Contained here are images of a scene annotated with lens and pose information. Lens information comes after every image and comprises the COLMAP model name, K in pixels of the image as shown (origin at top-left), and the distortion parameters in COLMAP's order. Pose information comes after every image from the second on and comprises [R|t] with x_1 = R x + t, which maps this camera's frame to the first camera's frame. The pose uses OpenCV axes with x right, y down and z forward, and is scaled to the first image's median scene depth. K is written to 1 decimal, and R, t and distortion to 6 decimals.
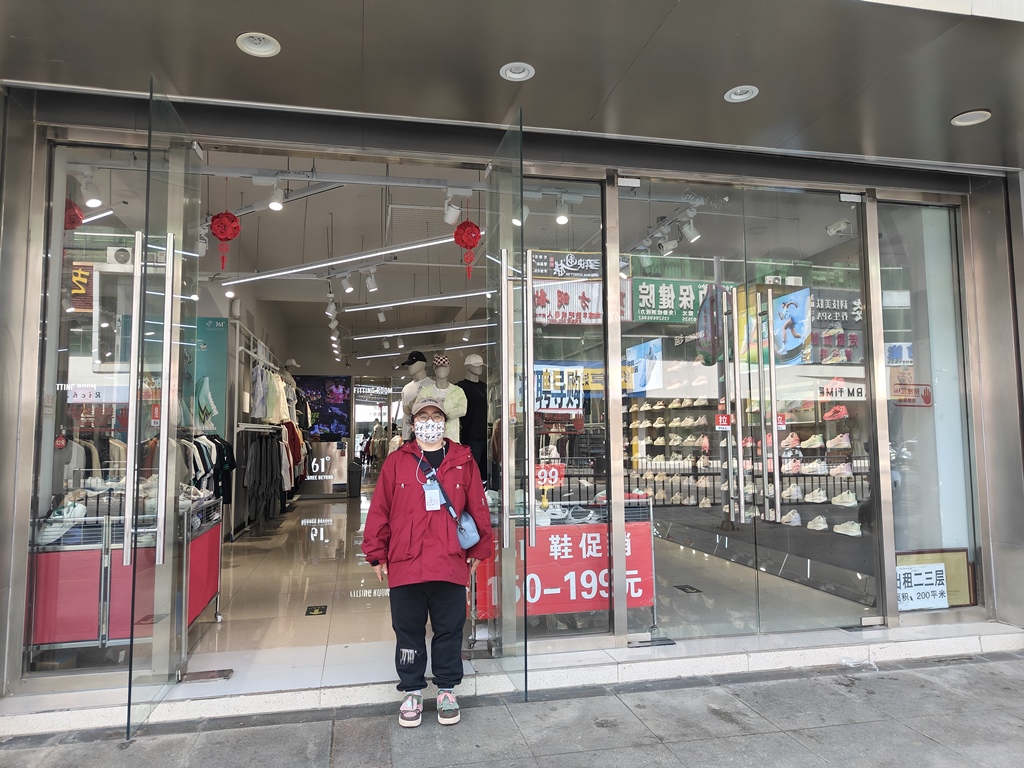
lens RADIAL K [[705.1, 0, 514.6], [0, 705.1, 382.2], [0, 0, 1]] dist [-0.007629, -0.002280]
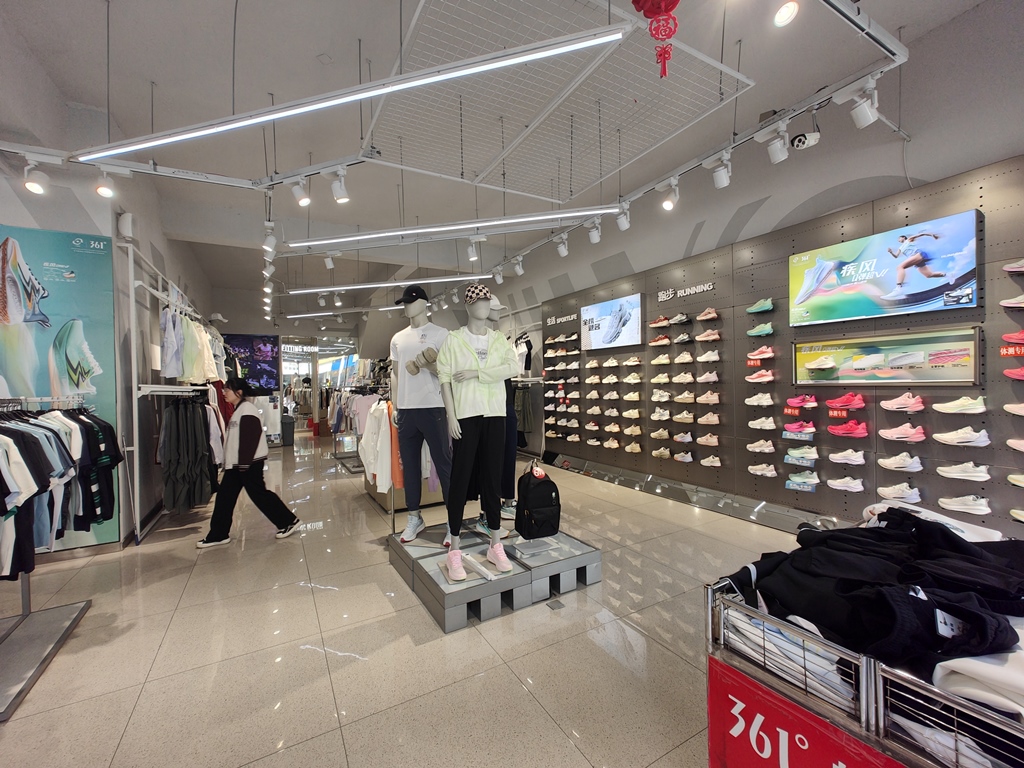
lens RADIAL K [[430.1, 0, 505.7], [0, 430.1, 385.2], [0, 0, 1]] dist [-0.005333, 0.000563]
pose [[0.960006, -0.015182, 0.279567, -0.135953], [-0.008916, 0.996365, 0.084724, 0.015264], [-0.279837, -0.083828, 0.956381, 0.422399]]
